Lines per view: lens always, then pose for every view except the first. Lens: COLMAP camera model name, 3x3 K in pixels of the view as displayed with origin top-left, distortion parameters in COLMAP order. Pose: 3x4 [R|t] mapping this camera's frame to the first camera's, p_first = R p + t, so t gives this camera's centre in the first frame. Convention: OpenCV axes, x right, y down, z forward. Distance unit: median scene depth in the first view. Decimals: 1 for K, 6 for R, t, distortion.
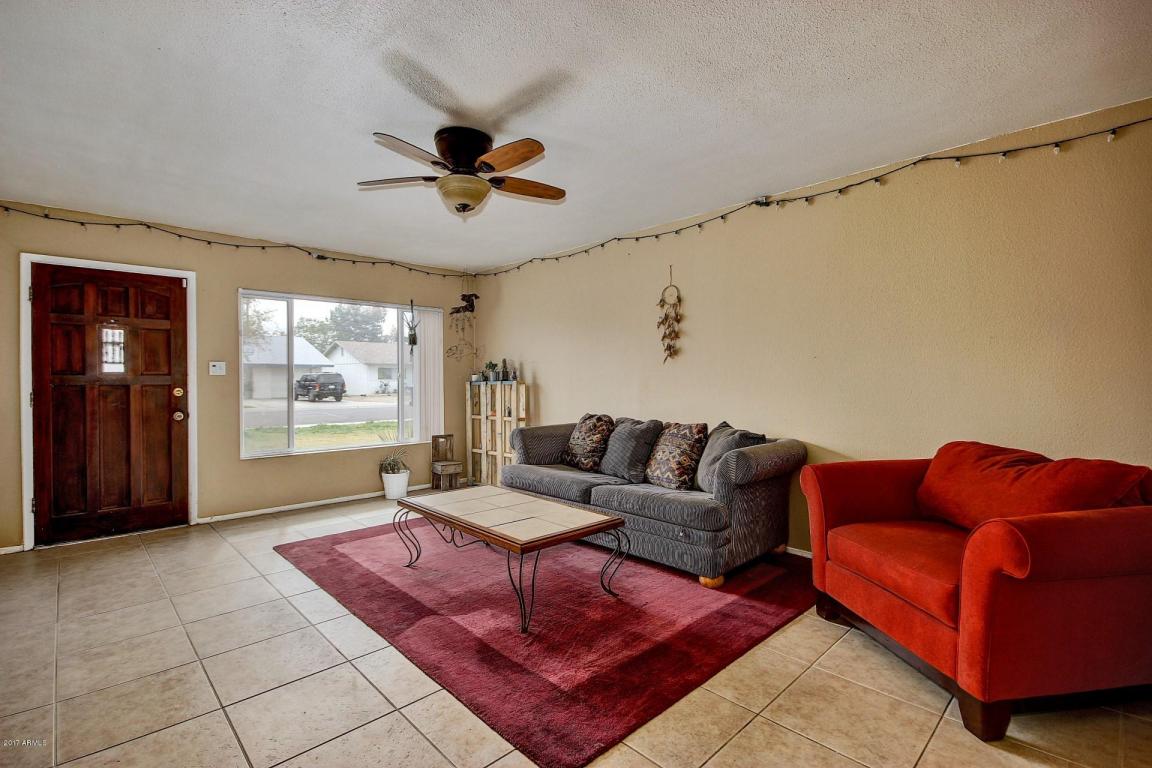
lens RADIAL K [[524.8, 0, 564.4], [0, 524.8, 382.2], [0, 0, 1]] dist [-0.005523, -0.001003]
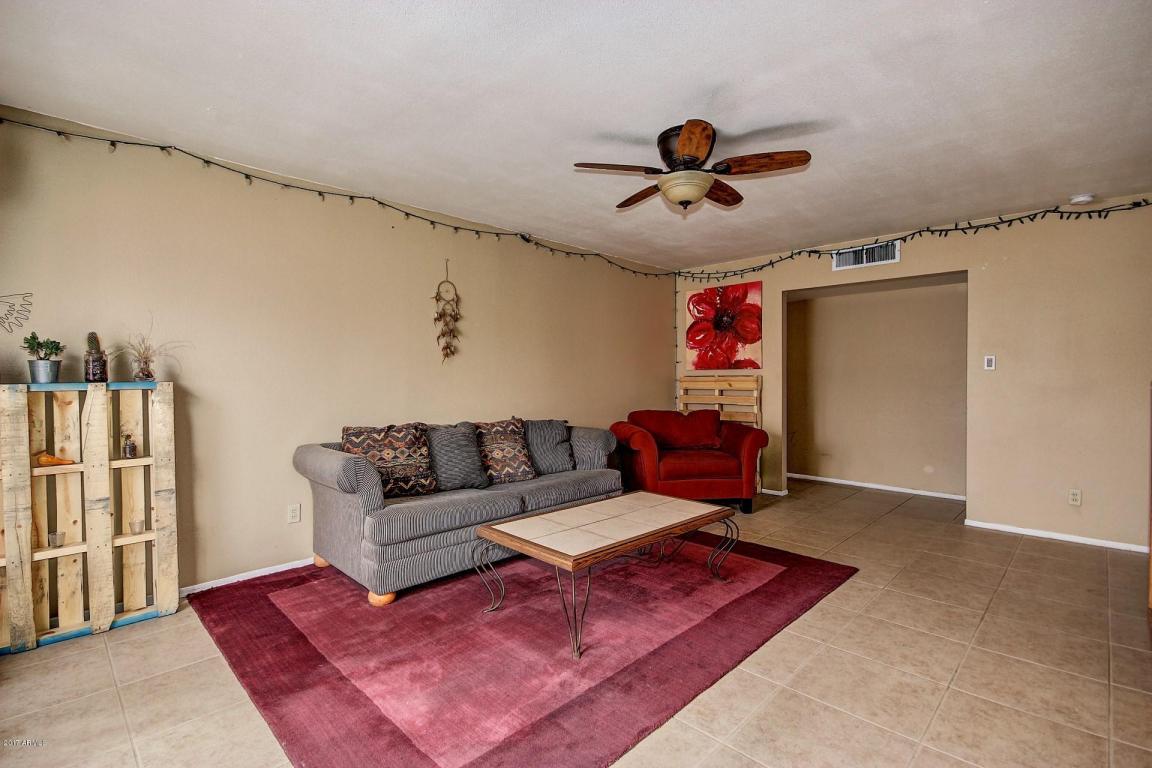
lens RADIAL K [[524.8, 0, 574.6], [0, 524.8, 383.9], [0, 0, 1]] dist [-0.005523, -0.001003]
pose [[-0.035362, -0.014646, 0.999267, -0.765121], [-0.003967, 0.999887, 0.014515, -0.012089], [-0.999367, -0.003451, -0.035416, 0.804435]]
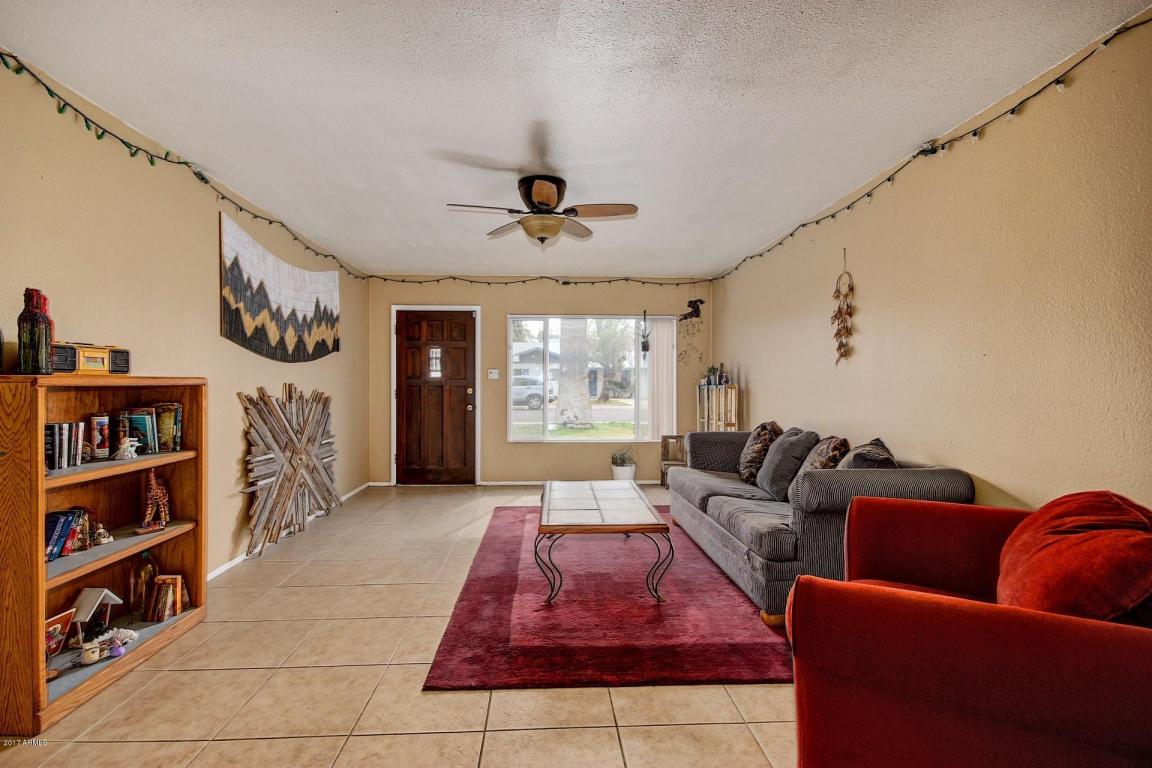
lens RADIAL K [[524.8, 0, 569.8], [0, 524.8, 384.2], [0, 0, 1]] dist [-0.005523, -0.001003]
pose [[0.763228, 0.006918, -0.646092, 0.409897], [-0.007672, 0.999969, 0.001644, -0.004342], [0.646083, 0.003702, 0.763258, 0.083735]]
